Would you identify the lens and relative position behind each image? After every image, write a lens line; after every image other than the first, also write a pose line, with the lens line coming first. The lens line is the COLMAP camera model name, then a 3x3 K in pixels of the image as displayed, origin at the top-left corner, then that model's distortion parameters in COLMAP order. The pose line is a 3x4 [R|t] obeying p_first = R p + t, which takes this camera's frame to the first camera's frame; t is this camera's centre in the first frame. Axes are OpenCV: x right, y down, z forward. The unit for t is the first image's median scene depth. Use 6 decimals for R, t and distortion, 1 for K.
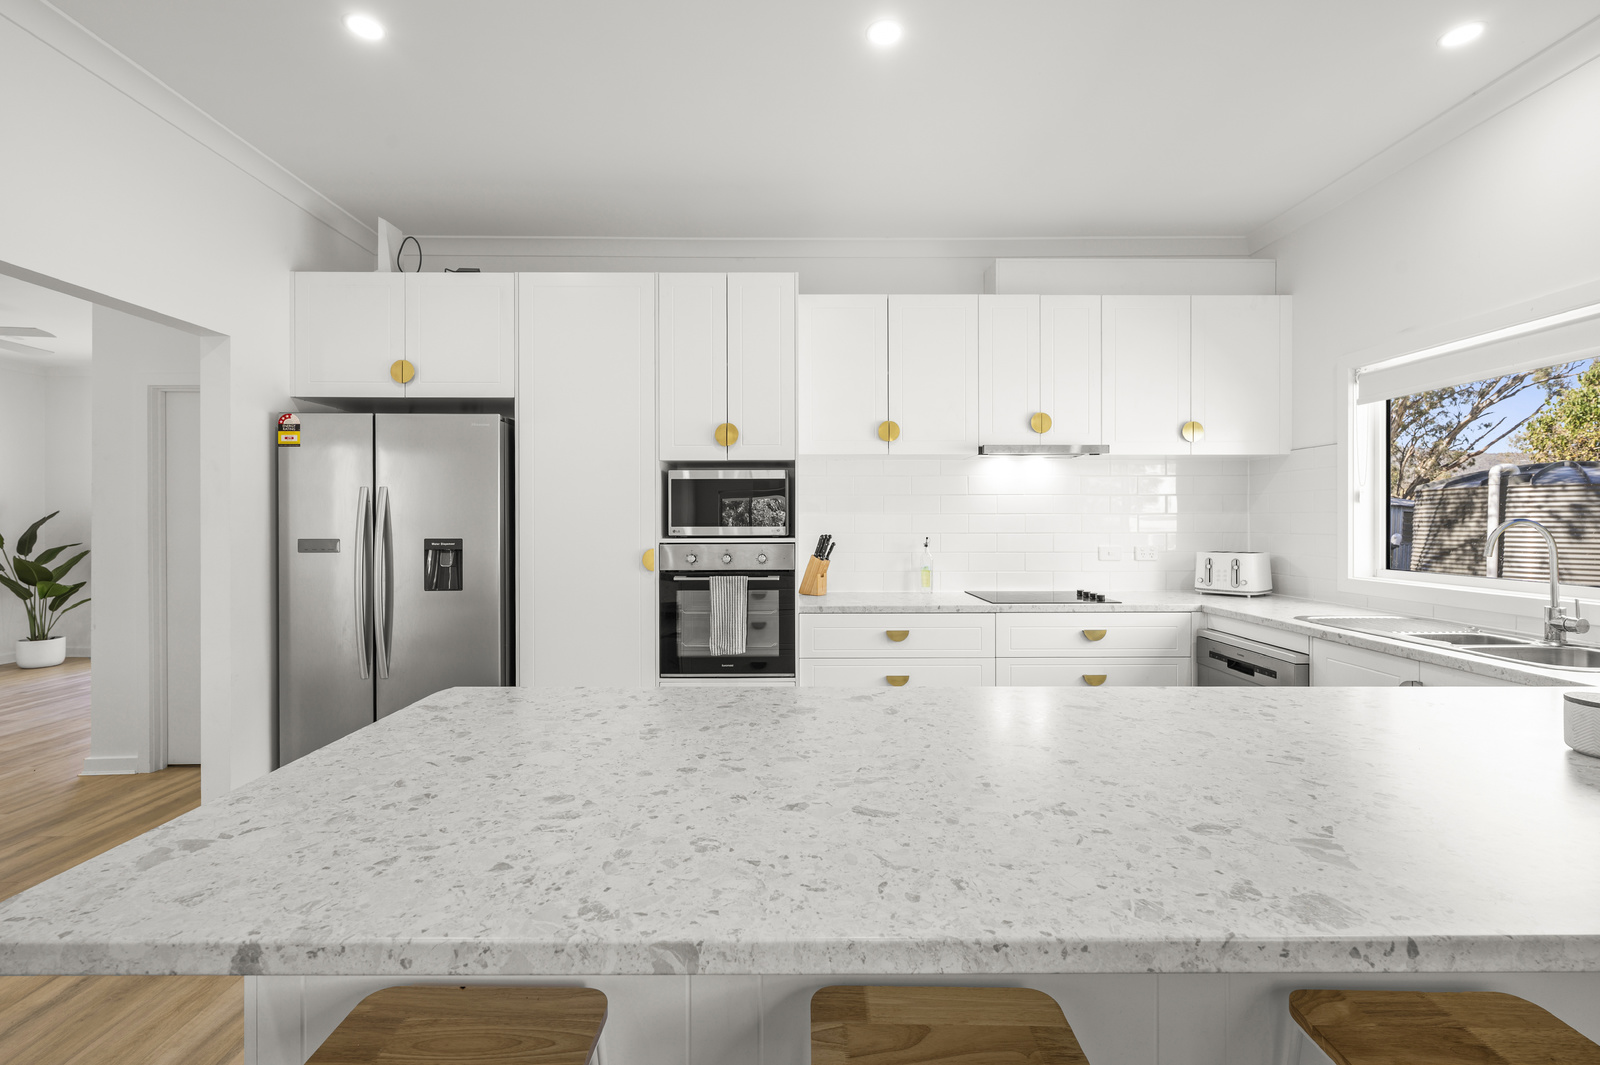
lens RADIAL K [[693.9, 0, 800.0], [0, 693.9, 532.5], [0, 0, 1]] dist [-0.001910, -0.000289]
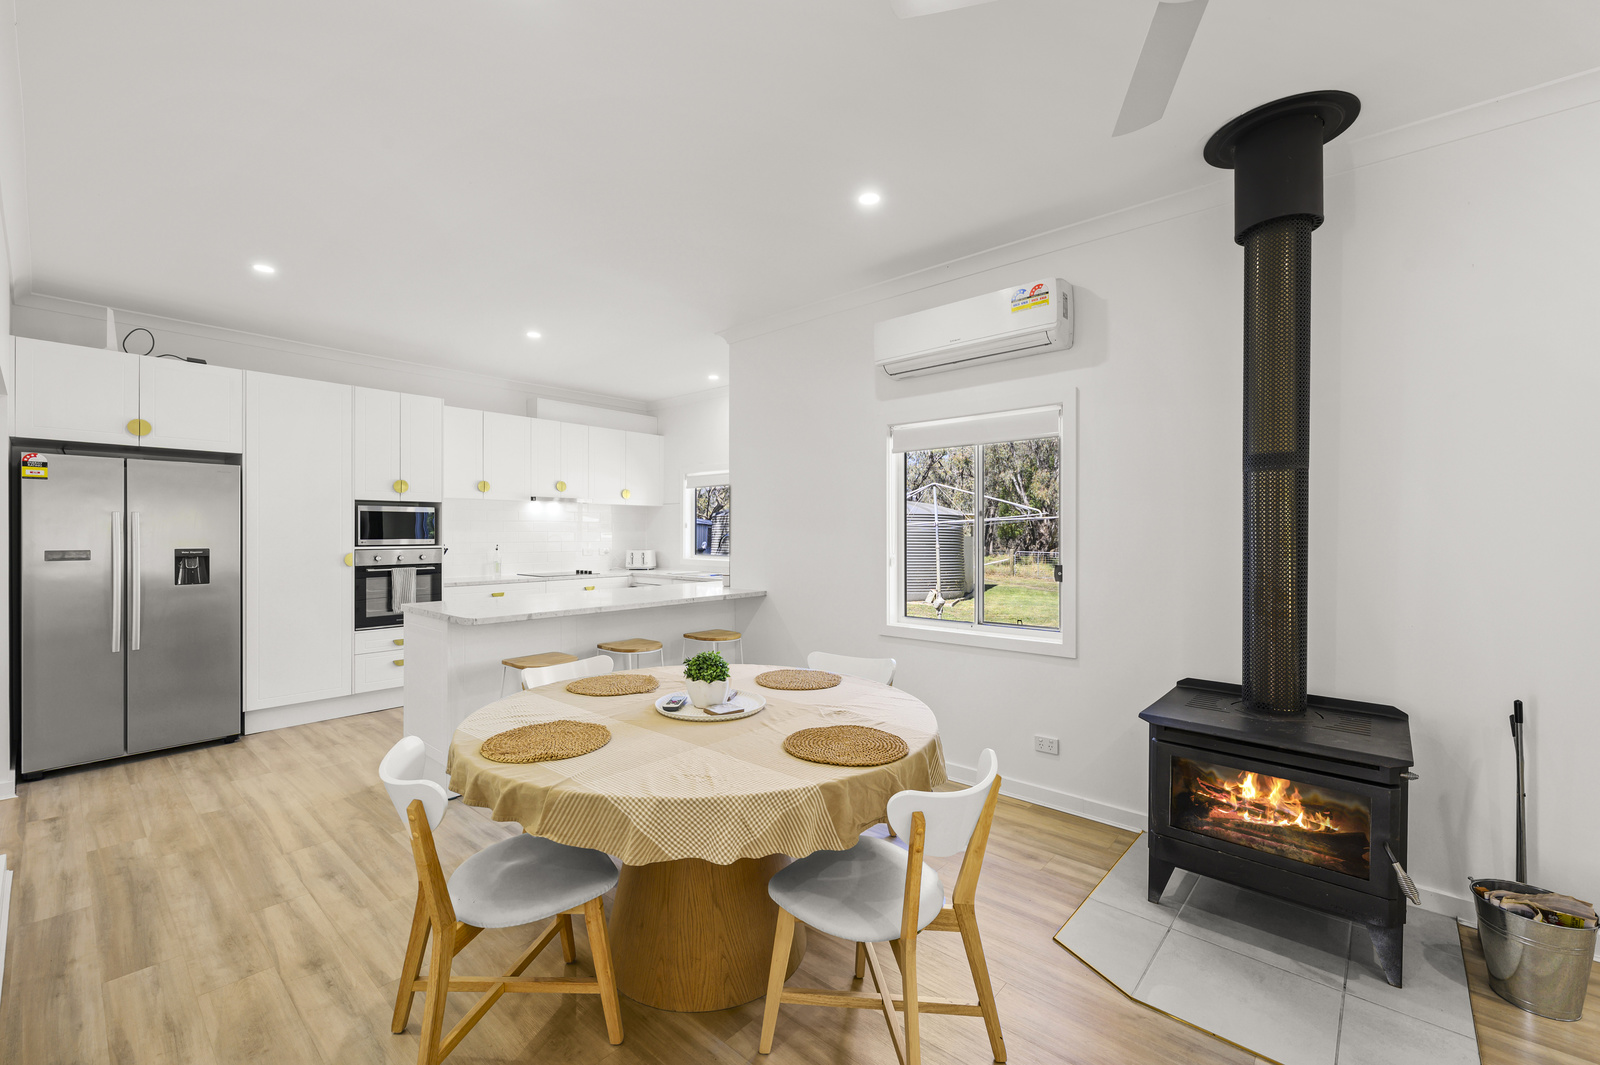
lens RADIAL K [[651.1, 0, 794.8], [0, 651.1, 528.3], [0, 0, 1]] dist [0.000916, -0.000478]
pose [[0.659183, 0.006833, 0.751951, -0.672530], [0.009136, 0.999812, -0.017094, 0.000756], [-0.751927, 0.018138, 0.658997, -0.803524]]
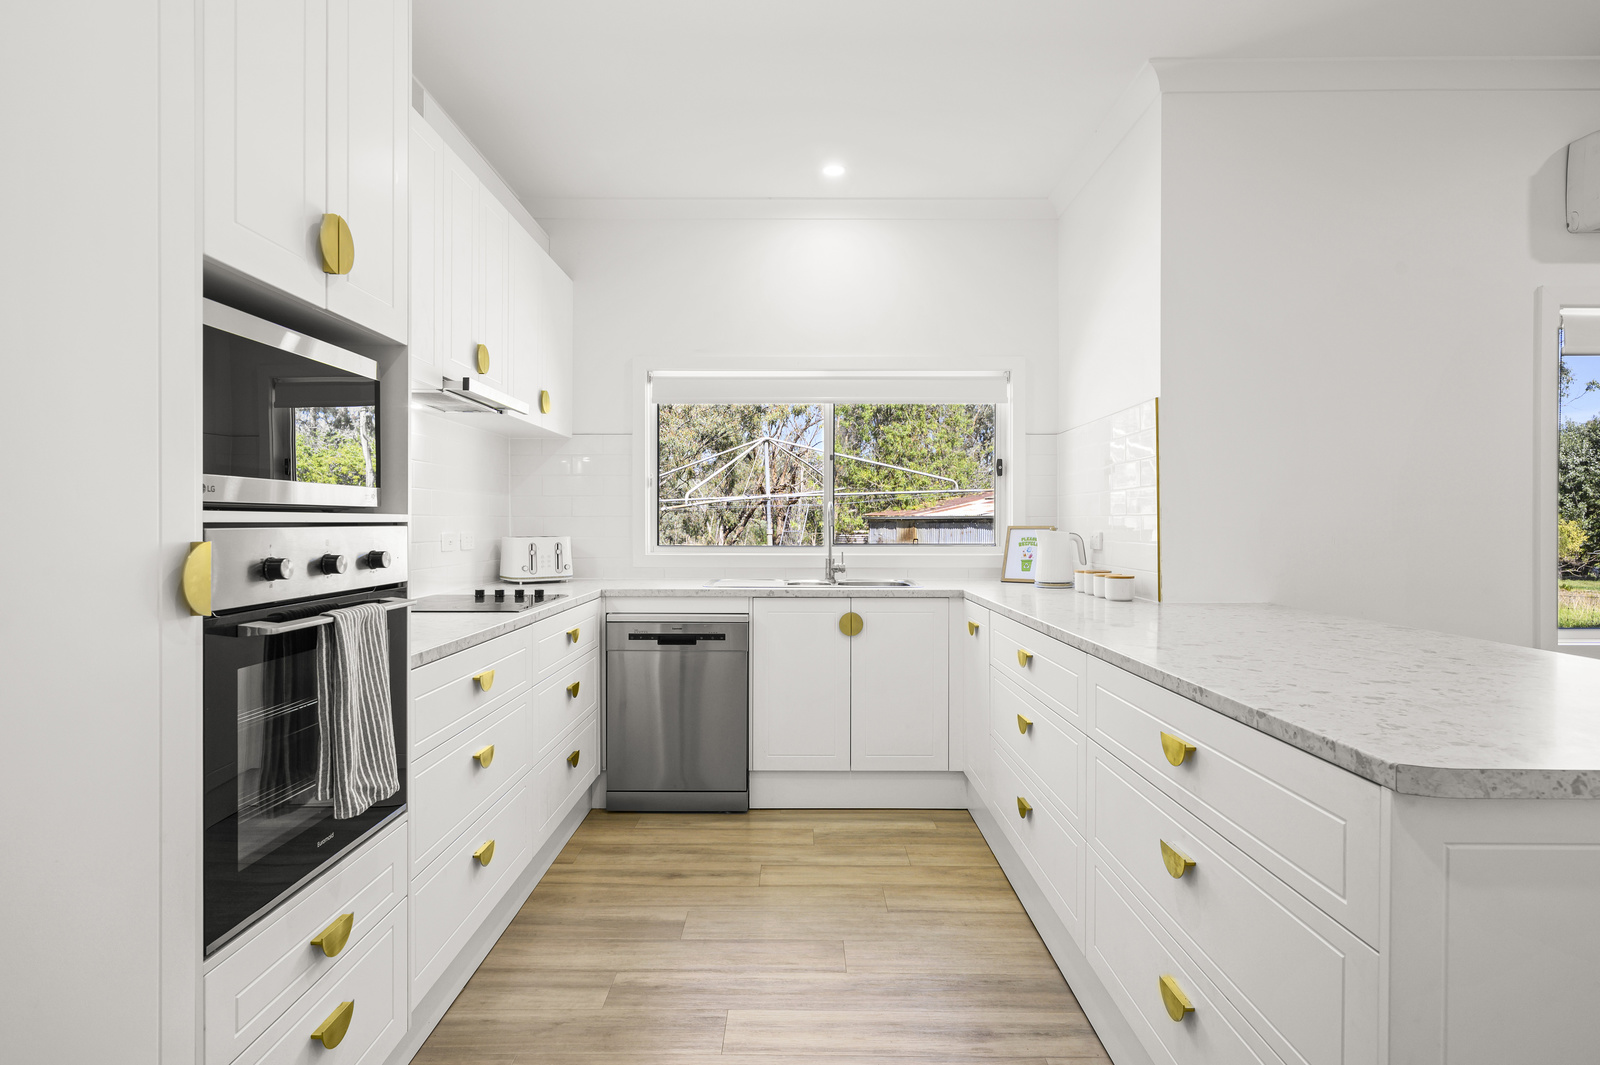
lens RADIAL K [[853.0, 0, 800.0], [0, 853.0, 532.5], [0, 0, 1]] dist [-0.000946, -0.000276]
pose [[-0.001174, -0.008909, 0.999960, -0.586049], [0.014236, 0.999859, 0.008925, 0.020566], [-0.999898, 0.014246, -0.001047, 0.733524]]
